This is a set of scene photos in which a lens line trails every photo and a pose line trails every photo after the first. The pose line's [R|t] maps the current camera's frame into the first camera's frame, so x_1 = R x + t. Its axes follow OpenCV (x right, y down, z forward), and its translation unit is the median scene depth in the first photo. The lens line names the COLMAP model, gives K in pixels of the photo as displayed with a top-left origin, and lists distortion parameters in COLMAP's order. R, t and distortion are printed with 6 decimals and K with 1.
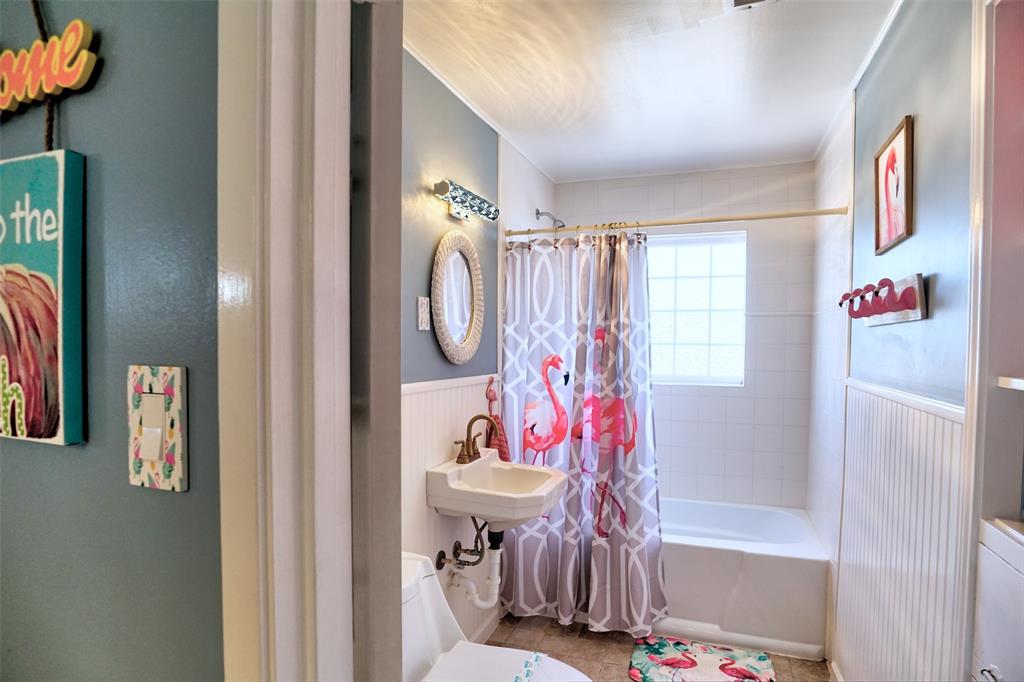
lens RADIAL K [[554.5, 0, 505.9], [0, 554.5, 362.1], [0, 0, 1]] dist [-0.033965, 0.006134]
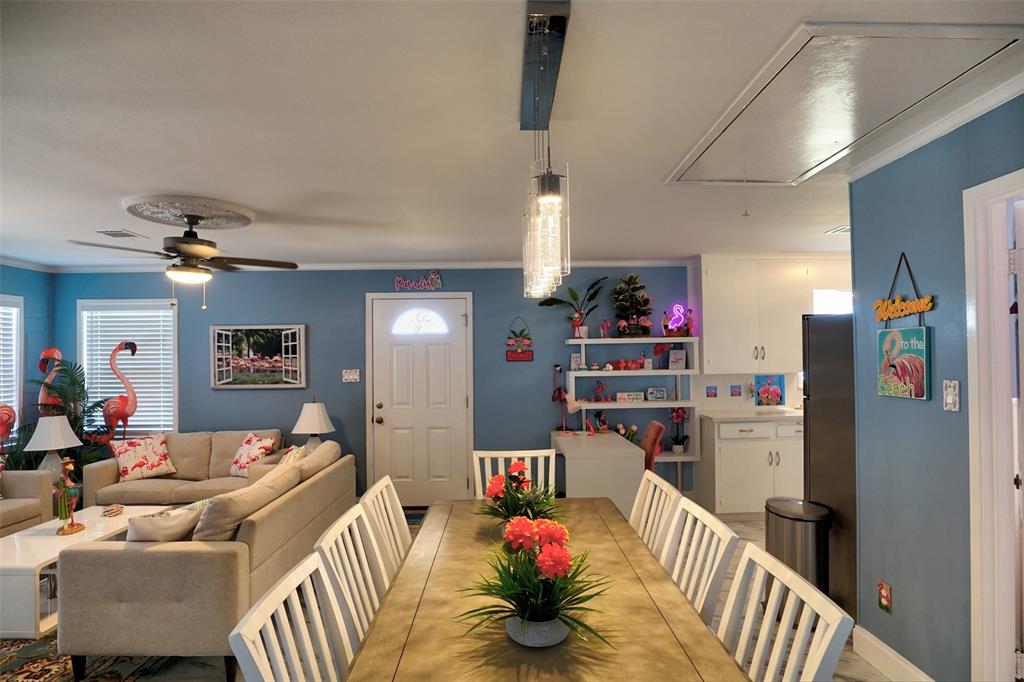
lens RADIAL K [[554.5, 0, 520.1], [0, 554.5, 347.1], [0, 0, 1]] dist [-0.033965, 0.006134]
pose [[0.368299, -0.028028, -0.929285, 0.483965], [-0.016920, 0.999178, -0.036842, -0.009206], [0.929553, 0.029292, 0.367522, -0.863647]]
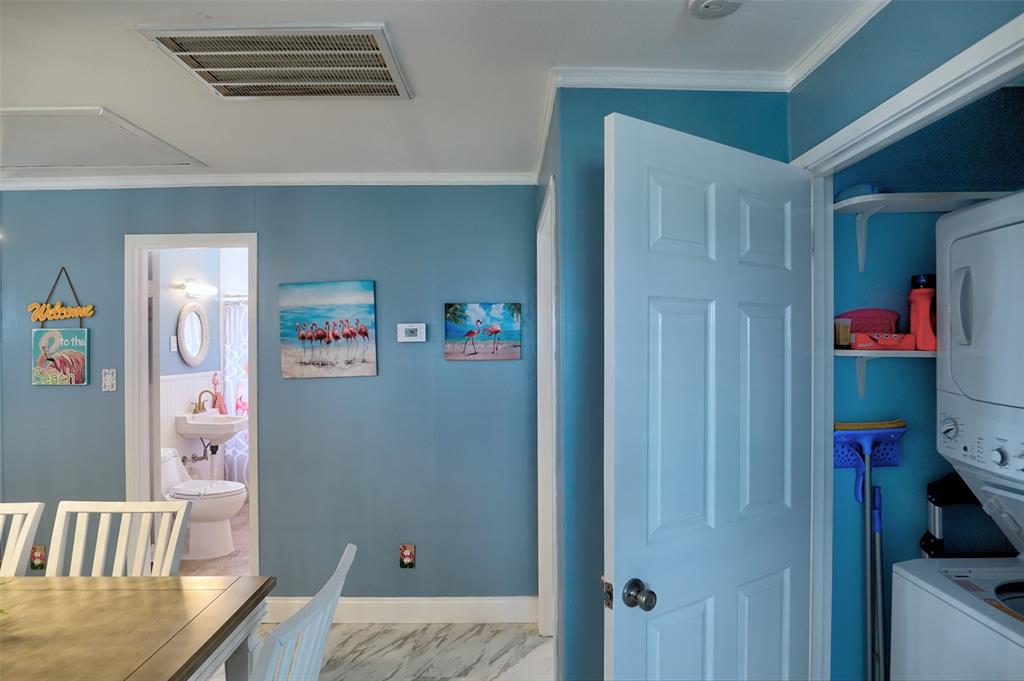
lens RADIAL K [[554.5, 0, 511.5], [0, 554.5, 341.4], [0, 0, 1]] dist [-0.033965, 0.006134]
pose [[0.930753, -0.011799, 0.365457, 0.285917], [0.023004, 0.999389, -0.026321, -0.008247], [-0.364923, 0.032906, 0.930456, -1.414745]]
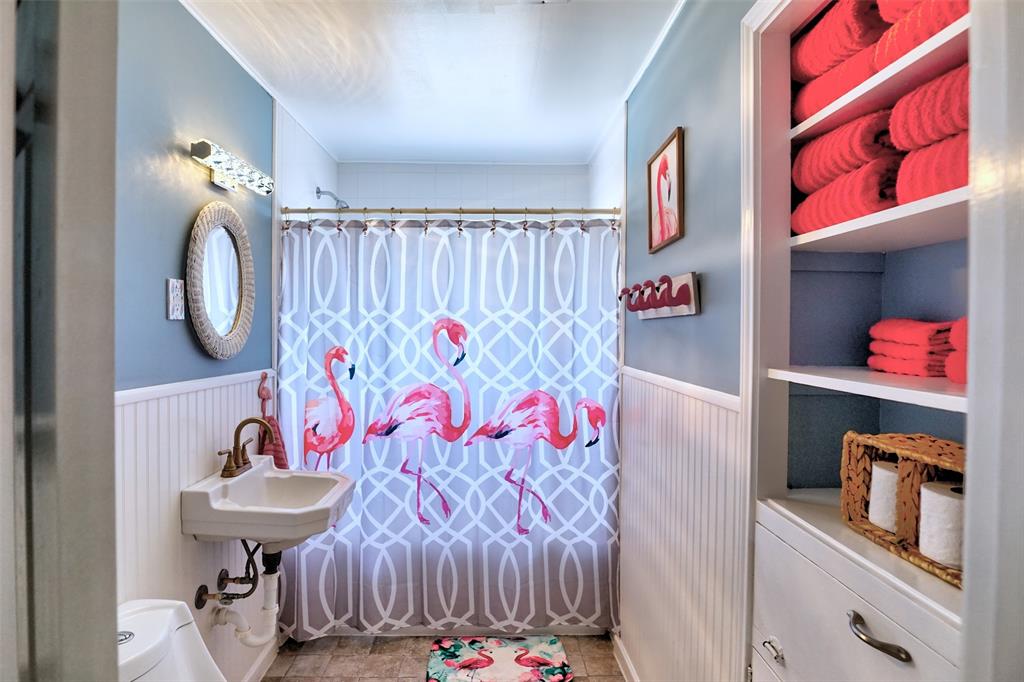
lens RADIAL K [[554.5, 0, 496.2], [0, 554.5, 337.6], [0, 0, 1]] dist [-0.033965, 0.006134]
pose [[0.931442, -0.003735, 0.363871, -0.002588], [0.011709, 0.999737, -0.019709, -0.008578], [-0.363701, 0.022618, 0.931241, 0.069446]]
